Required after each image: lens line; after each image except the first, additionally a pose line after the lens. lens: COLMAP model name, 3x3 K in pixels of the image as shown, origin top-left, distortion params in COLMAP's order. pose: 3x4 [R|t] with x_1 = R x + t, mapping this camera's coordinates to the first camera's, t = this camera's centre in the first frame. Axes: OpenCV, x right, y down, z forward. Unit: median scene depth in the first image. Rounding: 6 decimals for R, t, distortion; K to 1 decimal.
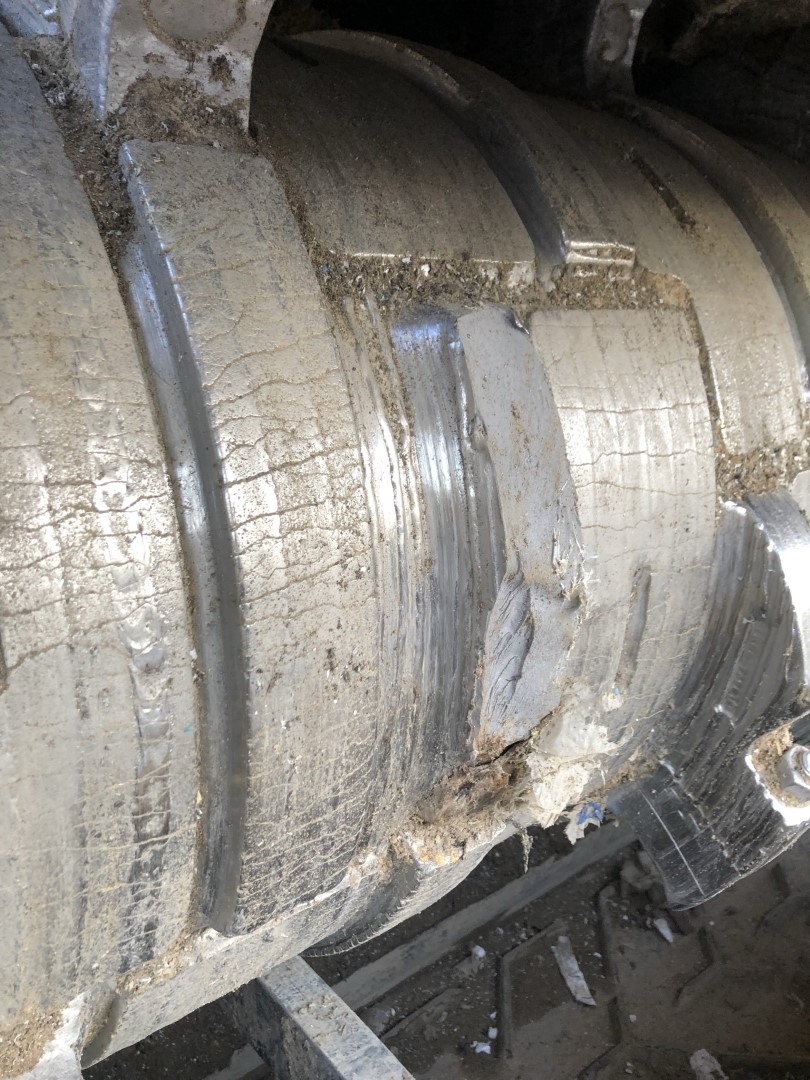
lens RADIAL K [[870.8, 0, 399.0], [0, 870.8, 537.9], [0, 0, 1]] dist [0.031597, -0.036077]
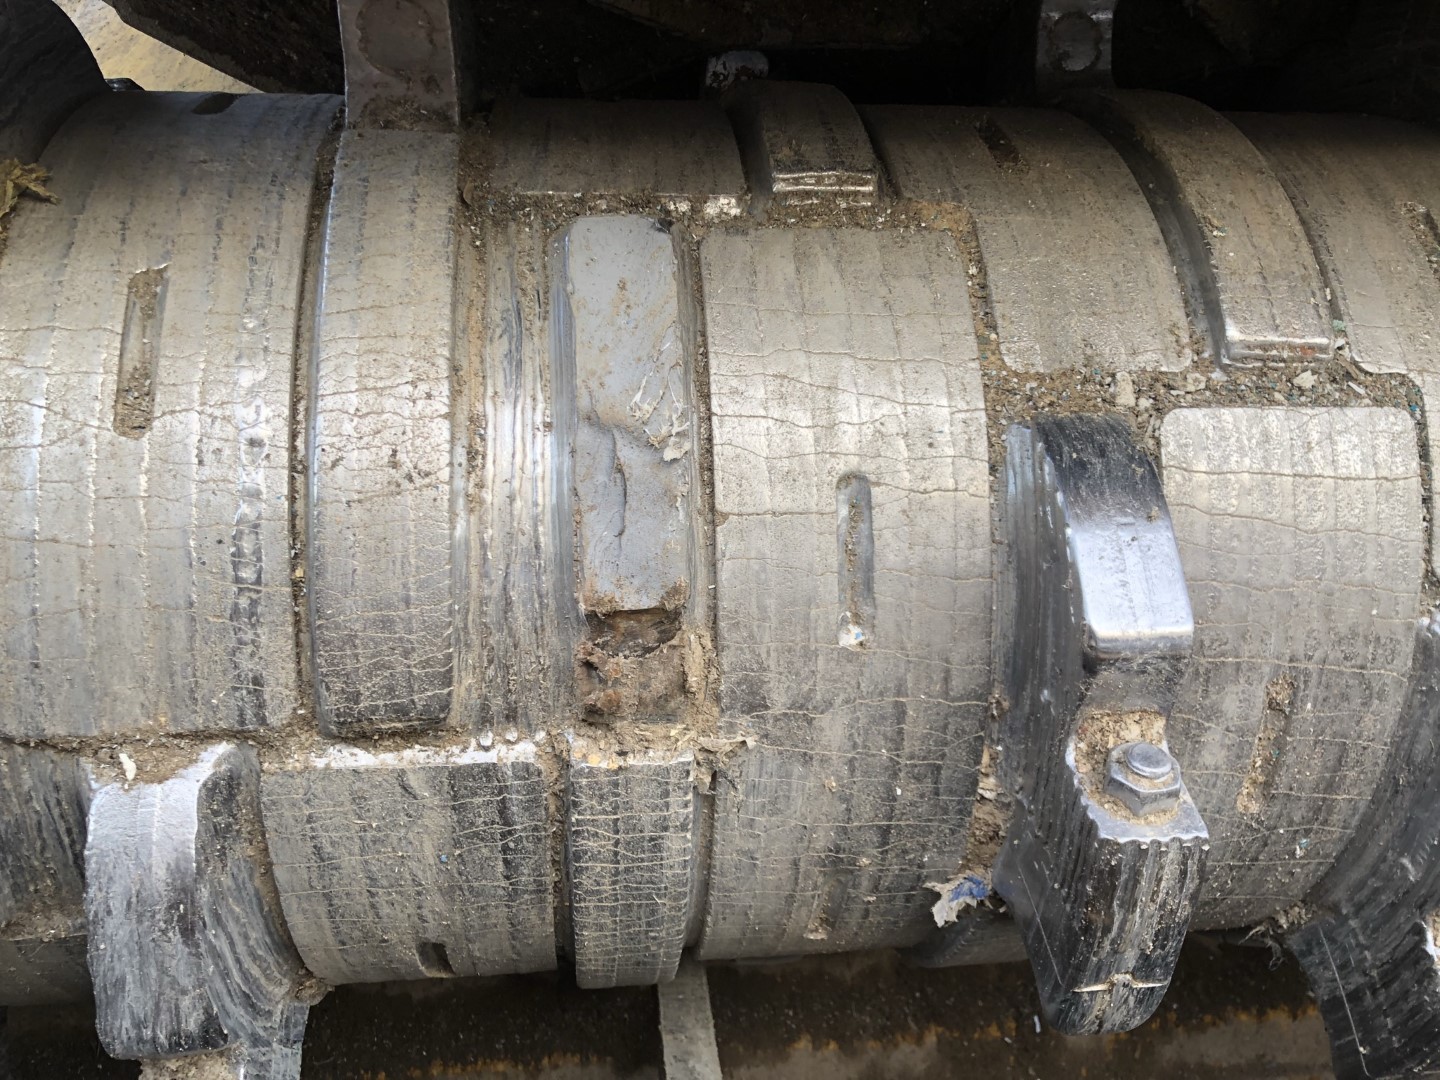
lens RADIAL K [[1159.6, 0, 720.0], [0, 1159.6, 534.5], [0, 0, 1]] dist [0.027181, -0.036157]
pose [[0.834650, -0.075340, -0.545603, 1.046280], [-0.112102, 0.946628, -0.302207, 0.603338], [0.539251, 0.313400, 0.781657, 0.012036]]
